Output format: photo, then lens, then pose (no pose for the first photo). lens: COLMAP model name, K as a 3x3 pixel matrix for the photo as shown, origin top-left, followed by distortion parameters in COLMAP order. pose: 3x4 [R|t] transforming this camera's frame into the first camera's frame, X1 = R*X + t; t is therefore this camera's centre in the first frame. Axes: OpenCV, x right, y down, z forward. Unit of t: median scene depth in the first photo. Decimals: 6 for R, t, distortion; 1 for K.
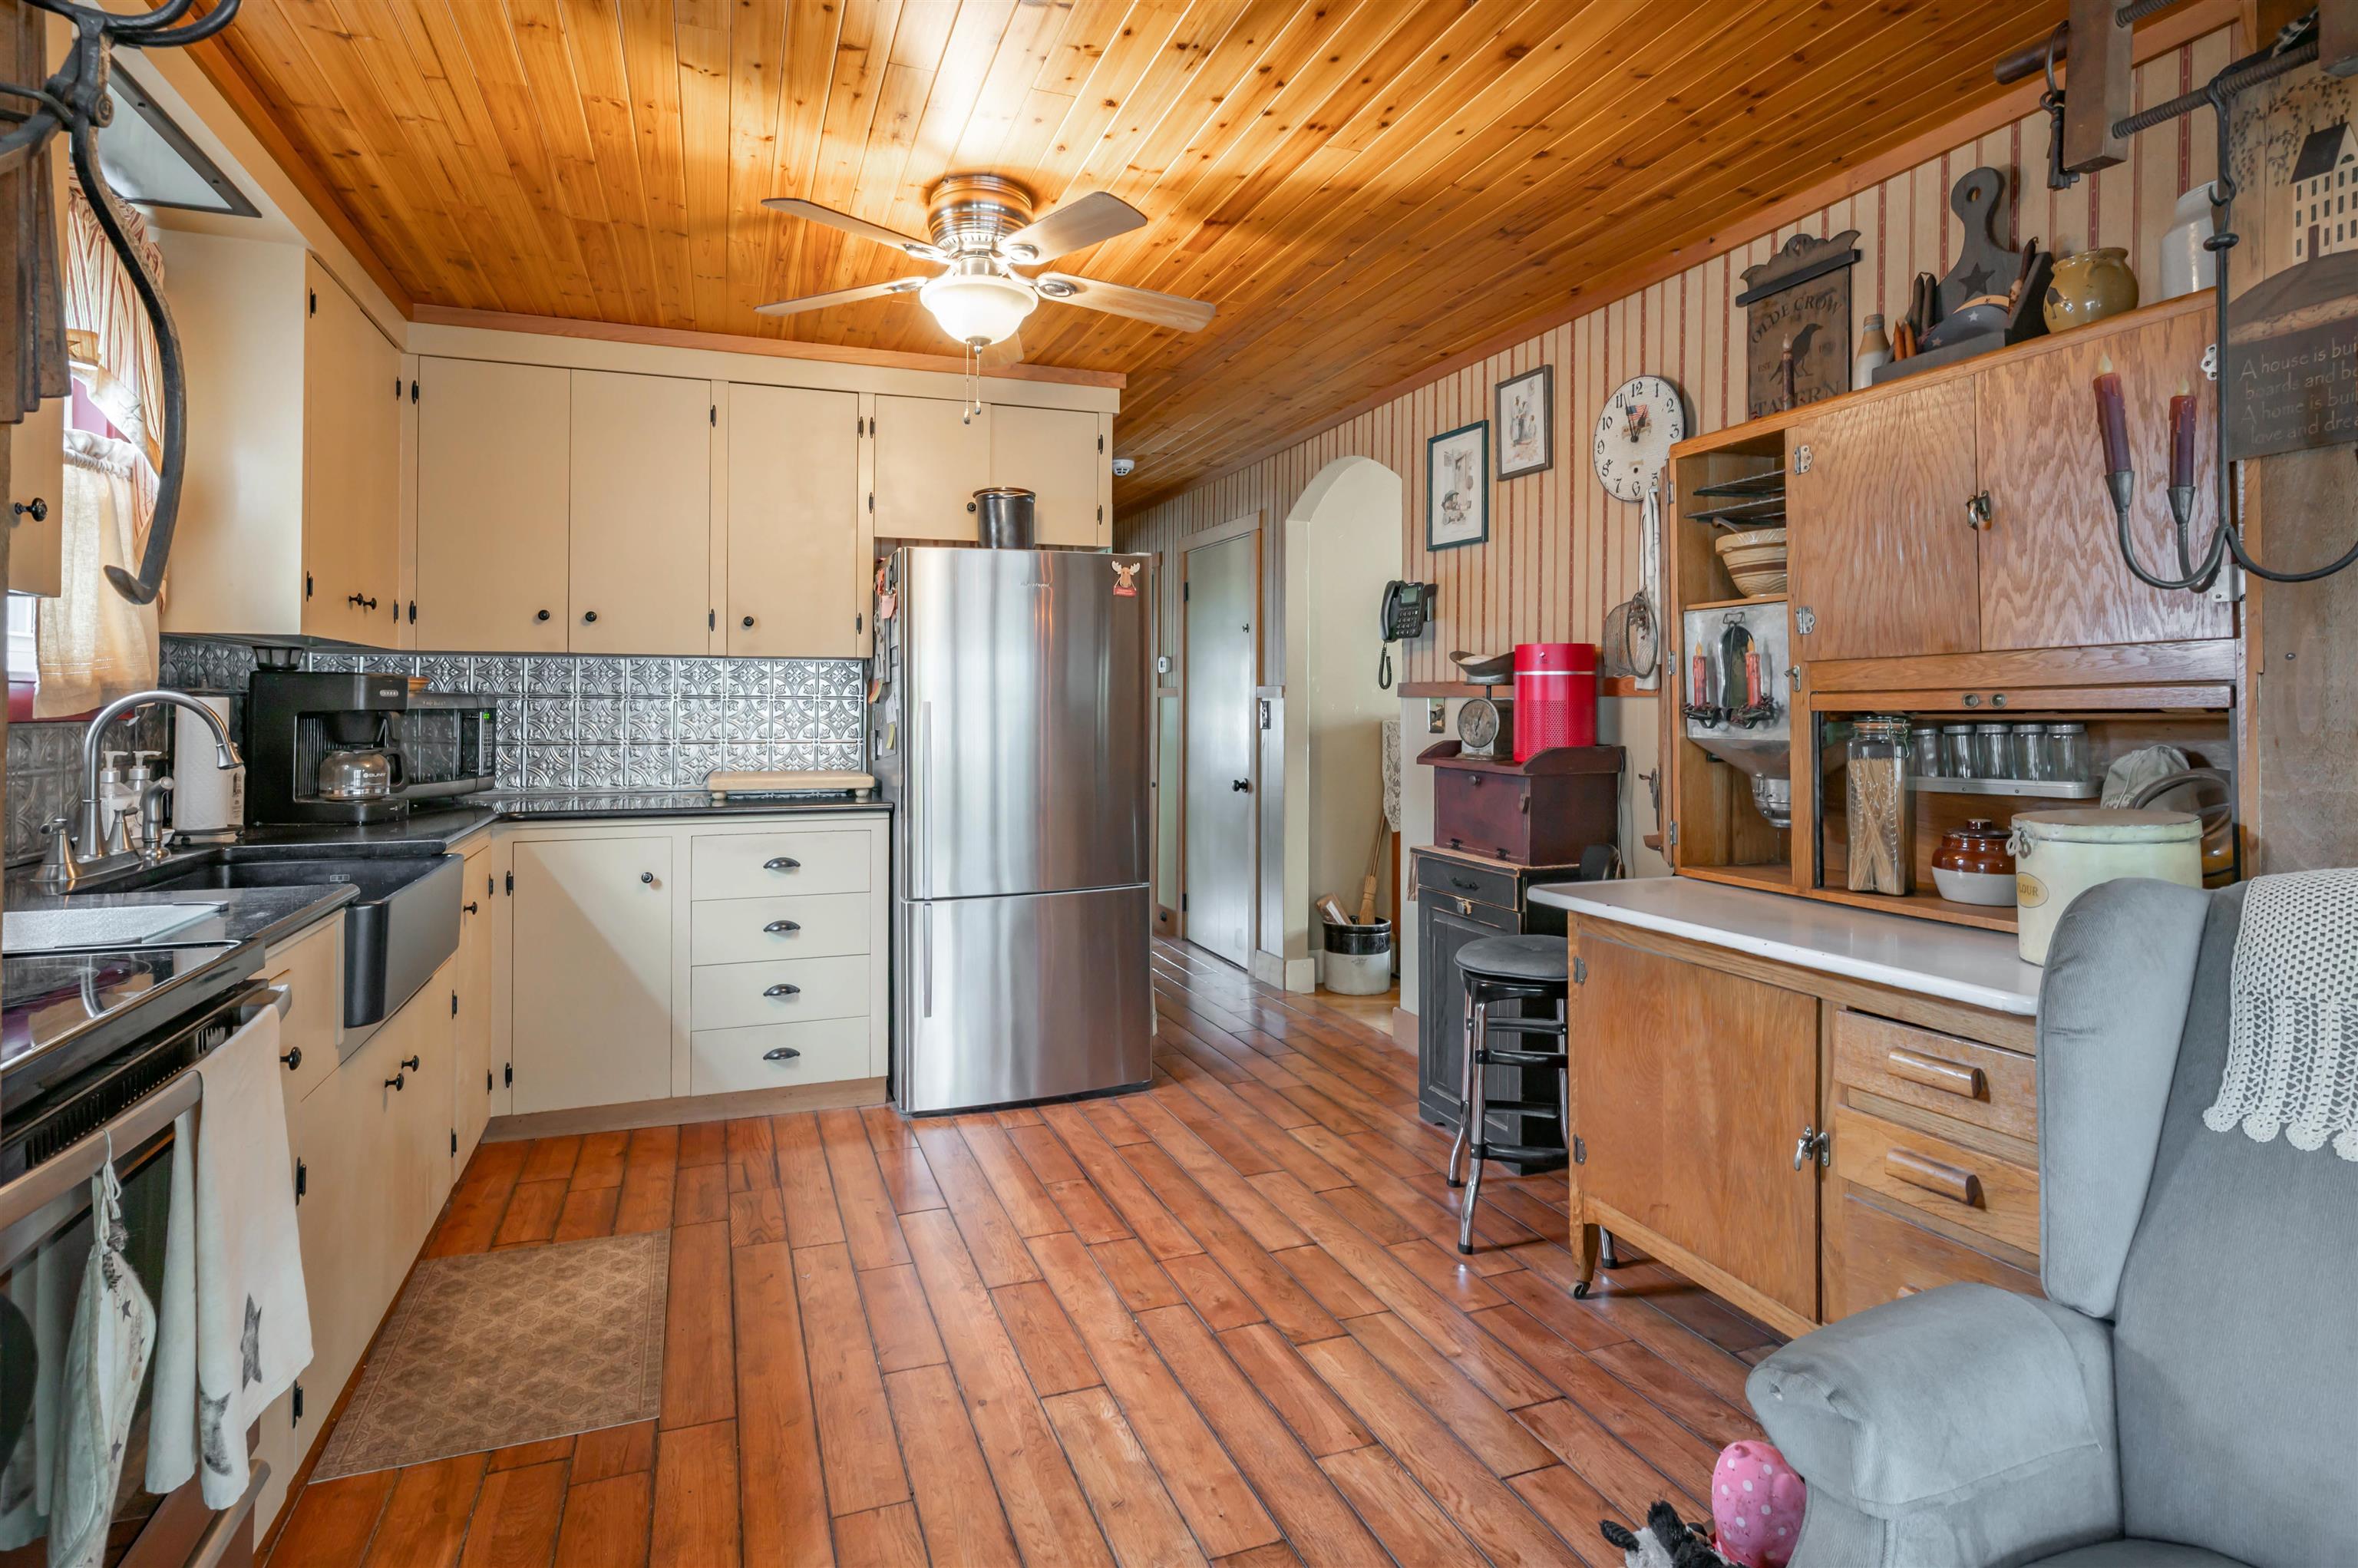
lens RADIAL K [[1193.8, 0, 1174.8], [0, 1193.8, 708.5], [0, 0, 1]] dist [-0.000586, 0.000492]
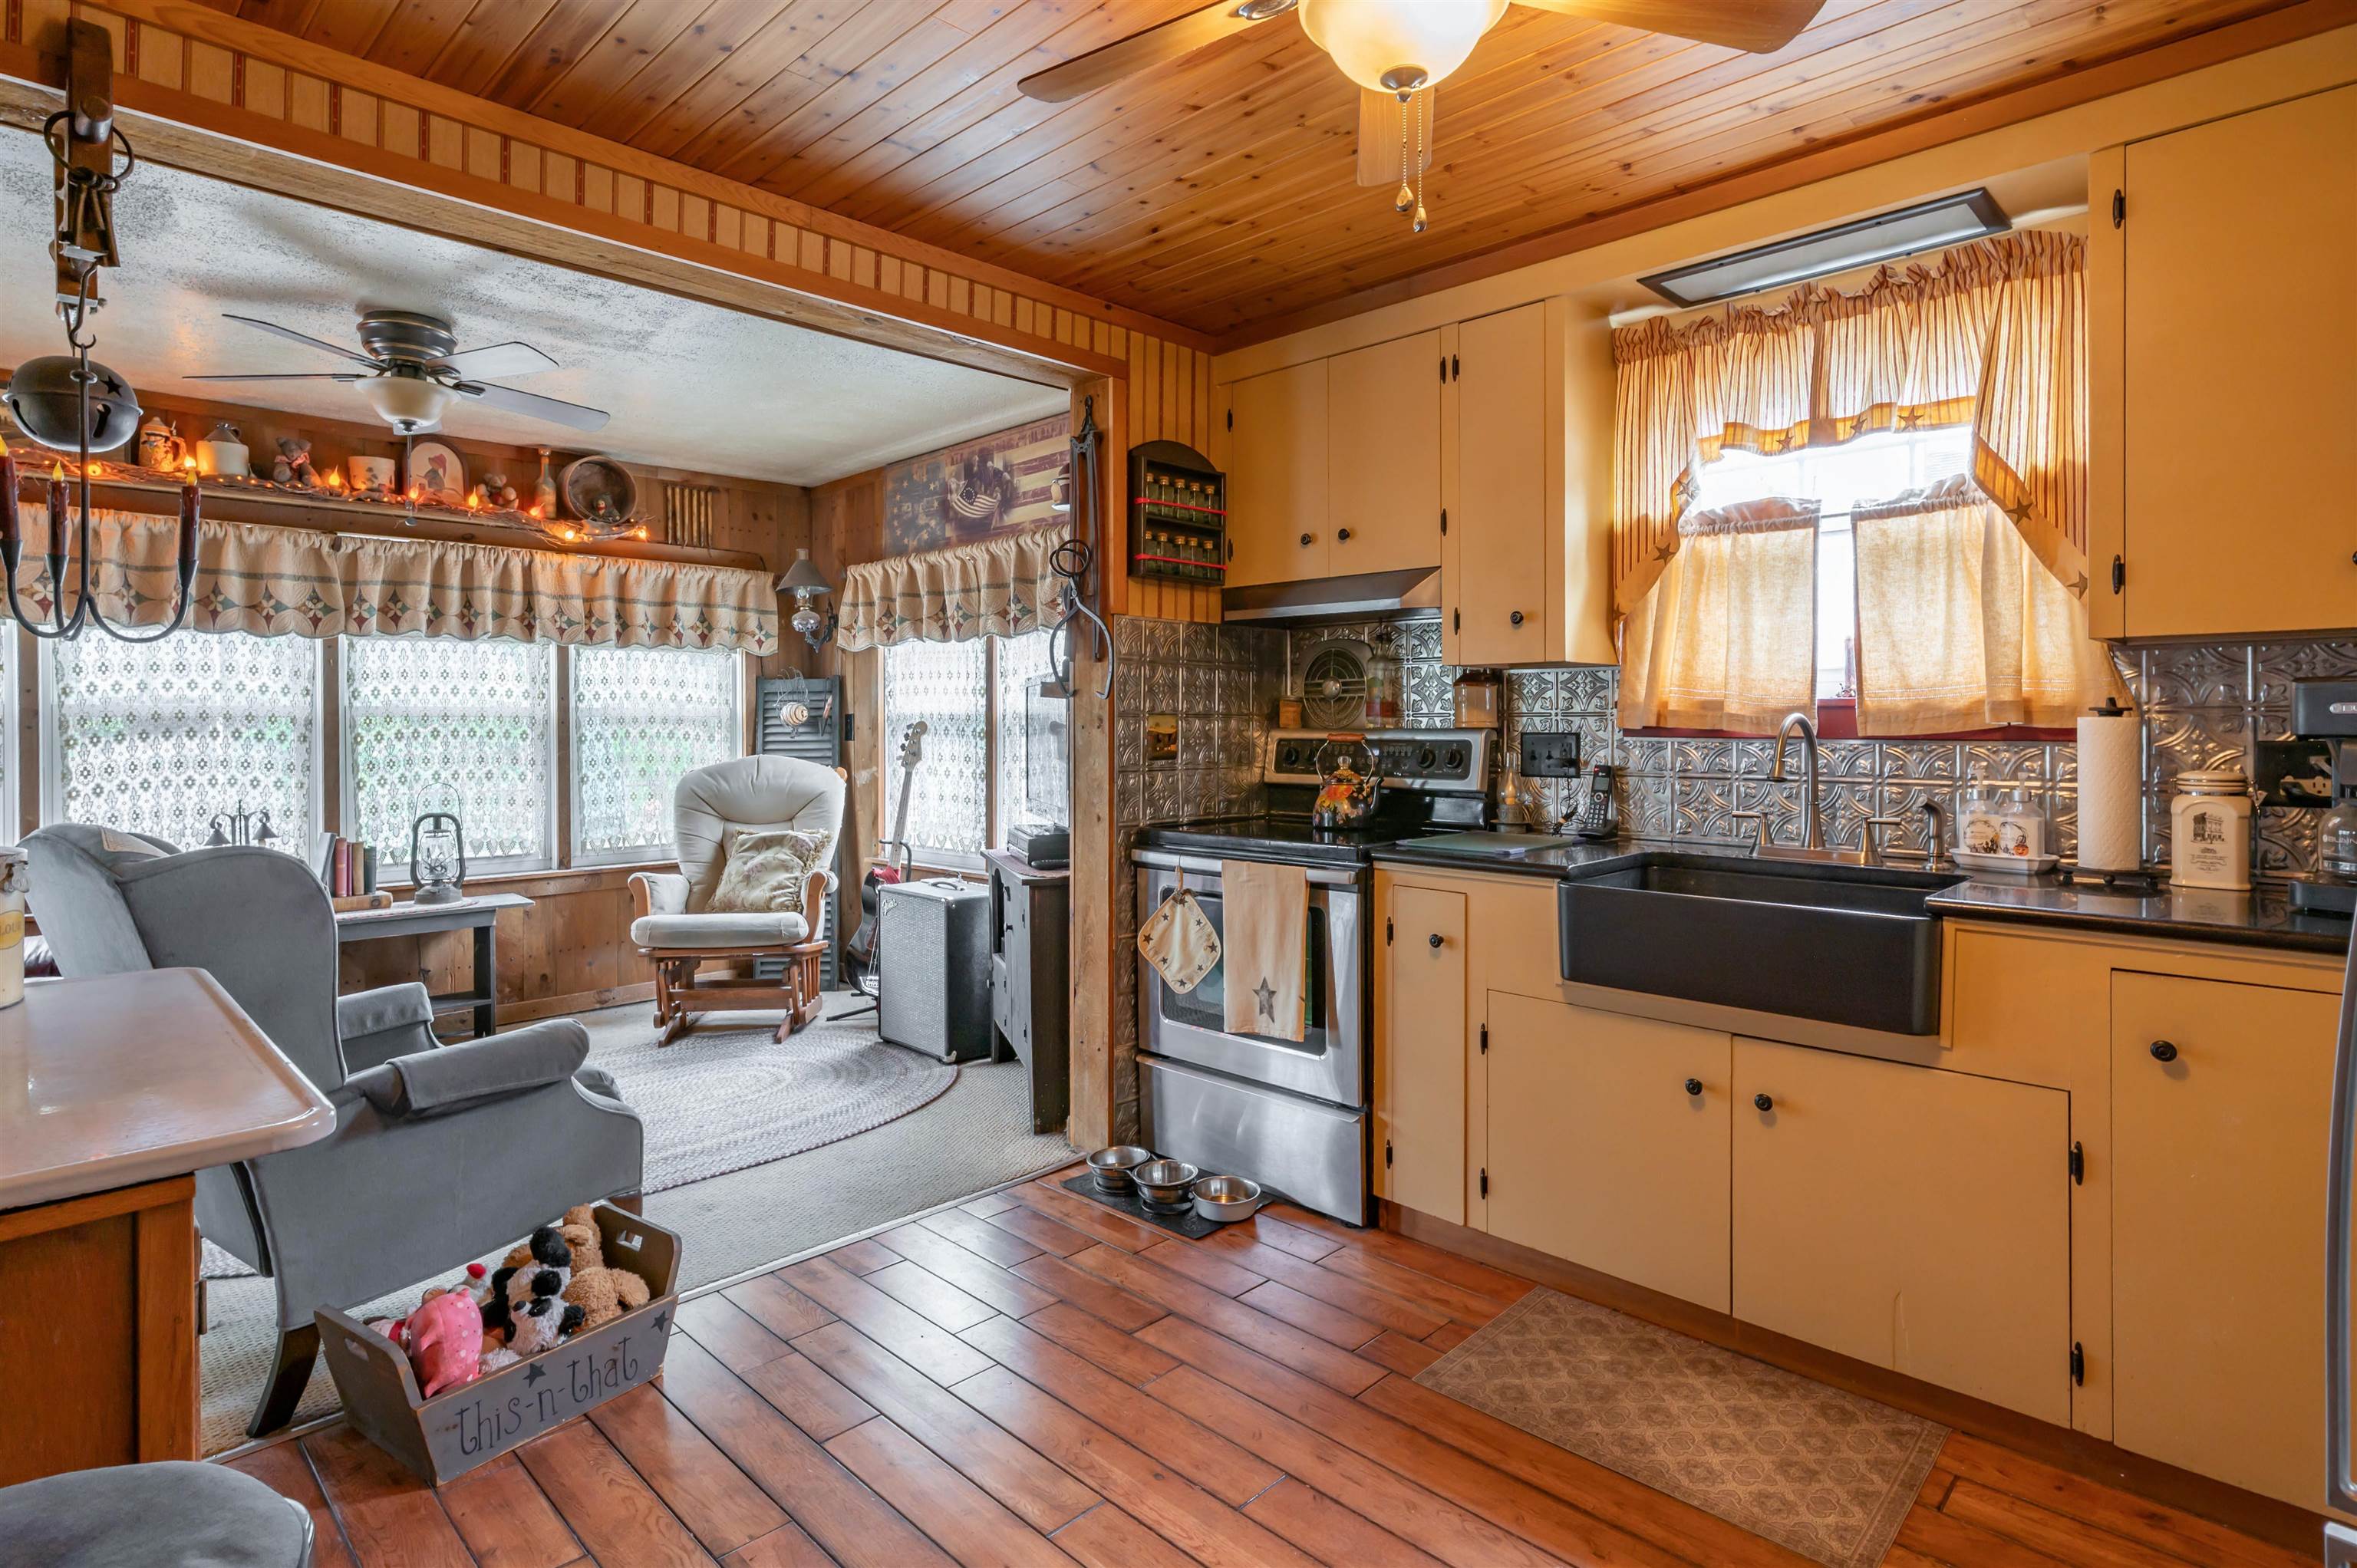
lens RADIAL K [[1369.2, 0, 1180.5], [0, 1369.2, 716.3], [0, 0, 1]] dist [0.001242, 0.001132]
pose [[-0.928573, 0.000661, -0.371148, 0.166620], [-0.000052, 0.999998, 0.001913, -0.010217], [0.371149, 0.001796, -0.928572, 1.531458]]
